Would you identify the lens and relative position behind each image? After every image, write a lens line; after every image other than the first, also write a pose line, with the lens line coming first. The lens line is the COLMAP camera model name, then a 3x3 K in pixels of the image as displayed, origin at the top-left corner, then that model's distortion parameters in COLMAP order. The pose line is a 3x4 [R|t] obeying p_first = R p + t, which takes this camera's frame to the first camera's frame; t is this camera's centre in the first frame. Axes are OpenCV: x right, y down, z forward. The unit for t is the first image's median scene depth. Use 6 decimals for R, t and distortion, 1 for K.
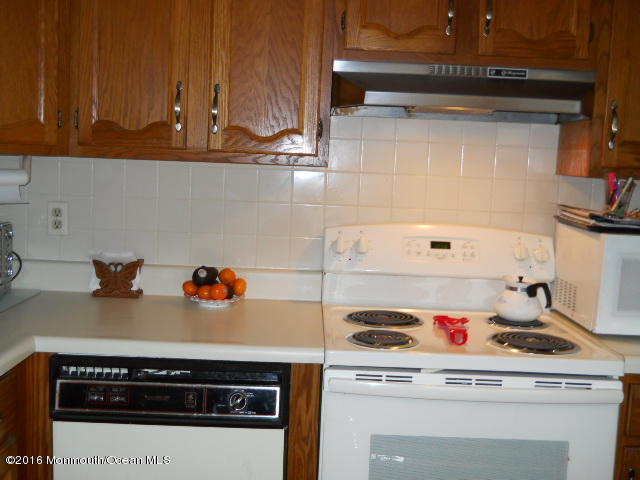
lens RADIAL K [[712.8, 0, 304.6], [0, 712.8, 231.7], [0, 0, 1]] dist [-0.051973, 0.046855]
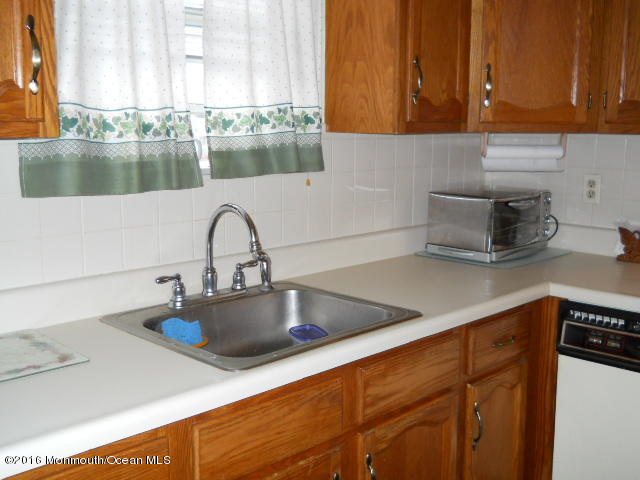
lens RADIAL K [[712.8, 0, 304.6], [0, 712.8, 231.7], [0, 0, 1]] dist [-0.051973, 0.046855]
pose [[0.699877, 0.071896, -0.710636, 0.162640], [-0.051247, 0.997412, 0.050438, 0.018873], [0.712423, 0.001118, 0.701750, -0.137793]]
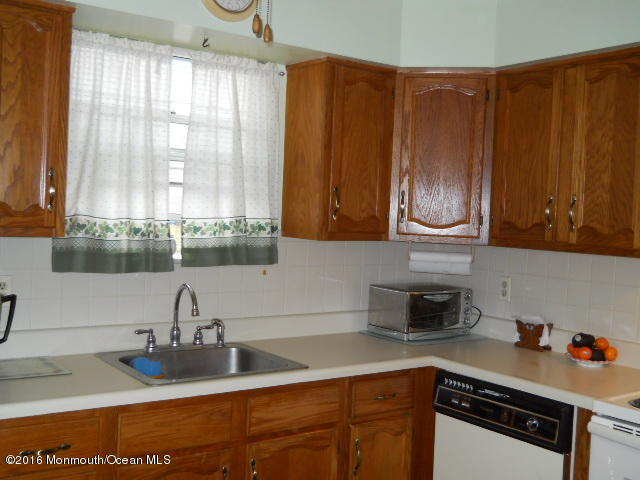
lens RADIAL K [[712.8, 0, 304.6], [0, 712.8, 231.7], [0, 0, 1]] dist [-0.051973, 0.046855]
pose [[0.578675, 0.008969, -0.815509, 0.681448], [-0.102149, 0.992862, -0.061564, -0.003729], [0.809136, 0.118929, 0.575461, -0.176306]]
